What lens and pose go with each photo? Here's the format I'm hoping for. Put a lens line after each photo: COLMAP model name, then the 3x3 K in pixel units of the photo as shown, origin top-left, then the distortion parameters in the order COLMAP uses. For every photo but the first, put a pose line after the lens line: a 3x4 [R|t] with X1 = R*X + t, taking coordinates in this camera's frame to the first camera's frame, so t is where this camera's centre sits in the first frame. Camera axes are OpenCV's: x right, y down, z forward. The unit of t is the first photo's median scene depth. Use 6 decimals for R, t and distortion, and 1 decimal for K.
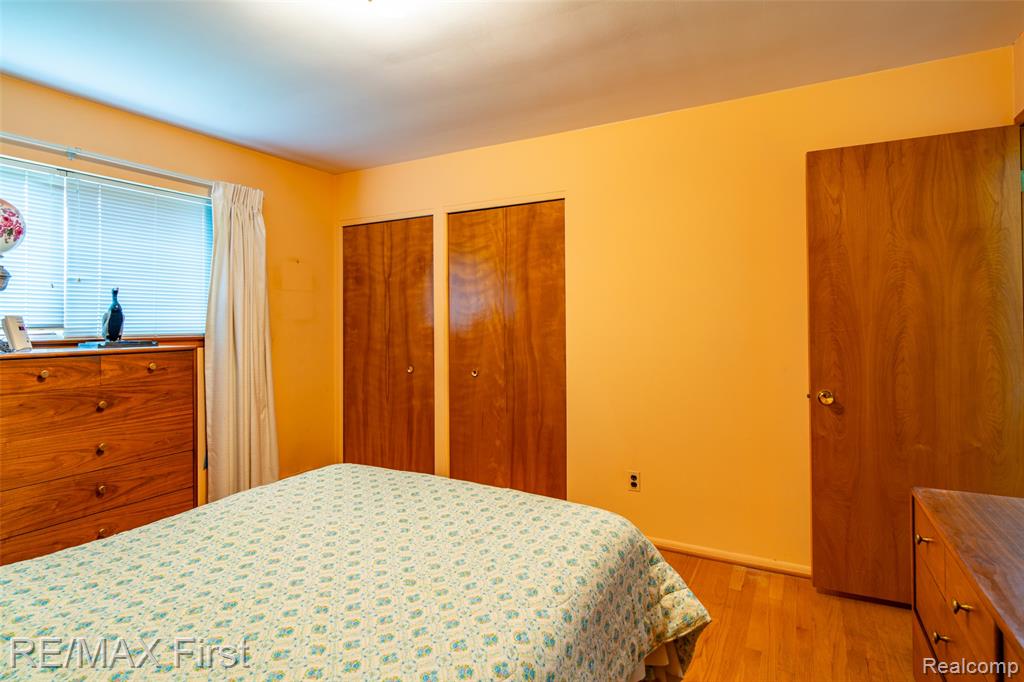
lens RADIAL K [[540.3, 0, 500.6], [0, 540.3, 317.8], [0, 0, 1]] dist [0.003908, 0.000597]
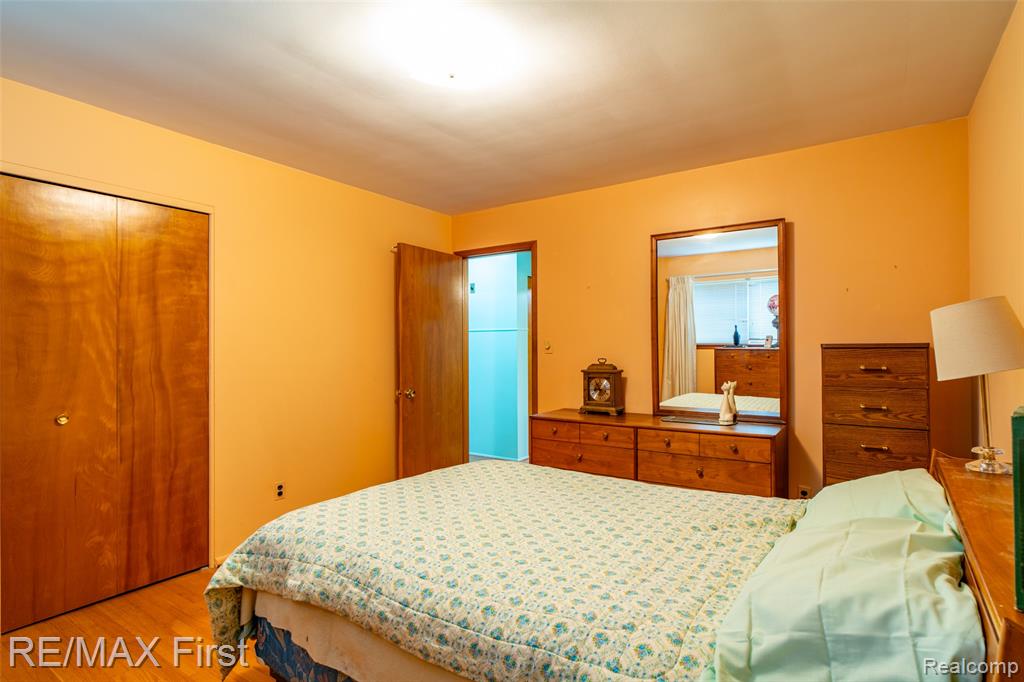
lens RADIAL K [[532.2, 0, 495.0], [0, 532.2, 343.5], [0, 0, 1]] dist [0.000472, 0.000342]
pose [[0.119176, 0.016606, 0.992734, -1.271447], [-0.001677, 0.999862, -0.016524, 0.028904], [-0.992872, 0.000304, 0.119187, 0.696243]]
